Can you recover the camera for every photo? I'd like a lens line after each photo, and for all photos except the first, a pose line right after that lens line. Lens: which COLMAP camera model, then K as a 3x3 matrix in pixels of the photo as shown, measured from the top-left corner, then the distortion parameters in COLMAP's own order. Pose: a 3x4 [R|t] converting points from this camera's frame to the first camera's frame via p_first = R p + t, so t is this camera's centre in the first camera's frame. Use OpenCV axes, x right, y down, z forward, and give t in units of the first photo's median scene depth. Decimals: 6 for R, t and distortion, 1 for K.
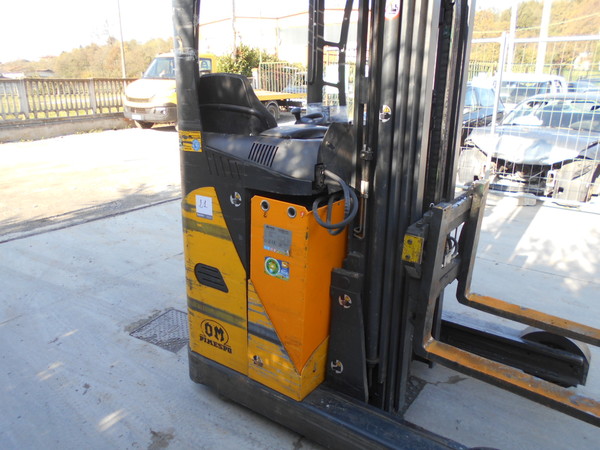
lens RADIAL K [[463.2, 0, 292.1], [0, 463.2, 226.9], [0, 0, 1]] dist [-0.035124, 0.011859]
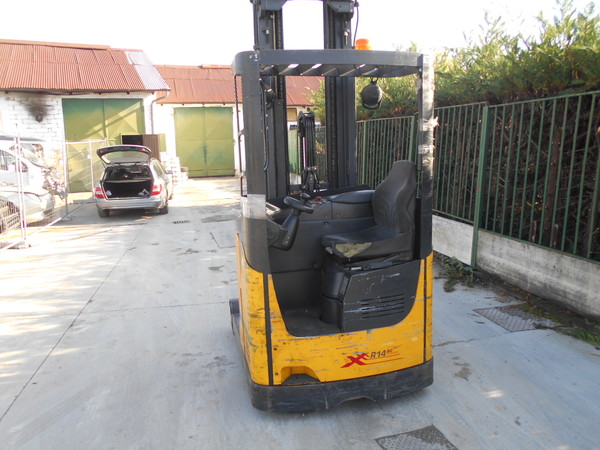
lens RADIAL K [[463.2, 0, 292.1], [0, 463.2, 226.9], [0, 0, 1]] dist [-0.035124, 0.011859]
pose [[-0.753499, -0.086731, 0.651703, -0.313148], [0.226833, 0.896097, 0.381519, -0.282174], [-0.617079, 0.435302, -0.655535, 0.814603]]
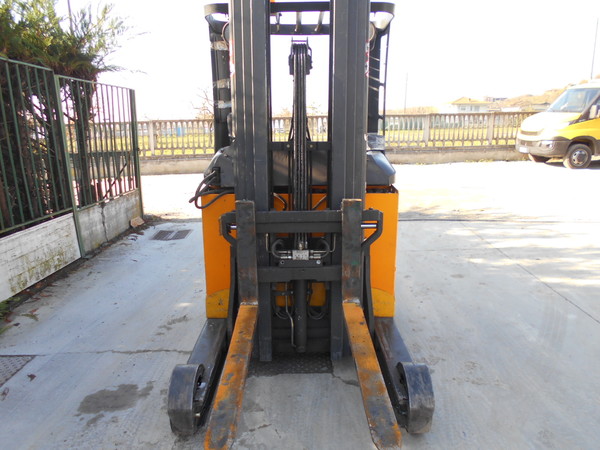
lens RADIAL K [[459.8, 0, 300.0], [0, 459.8, 225.0], [0, 0, 1]] dist [0.003687, 0.000566]
pose [[0.595052, 0.173135, -0.784817, 0.476894], [-0.228755, 0.972615, 0.041121, -0.022216], [0.770444, 0.155061, 0.618362, 0.074843]]
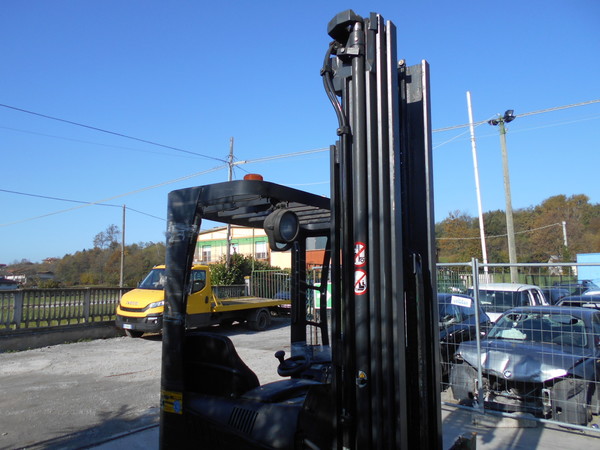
lens RADIAL K [[463.2, 0, 292.1], [0, 463.2, 226.9], [0, 0, 1]] dist [-0.035124, 0.011859]
pose [[0.999799, -0.006706, 0.018897, 0.008743], [0.013914, 0.910645, -0.412955, -0.040072], [-0.014439, 0.413135, 0.910555, -0.025188]]
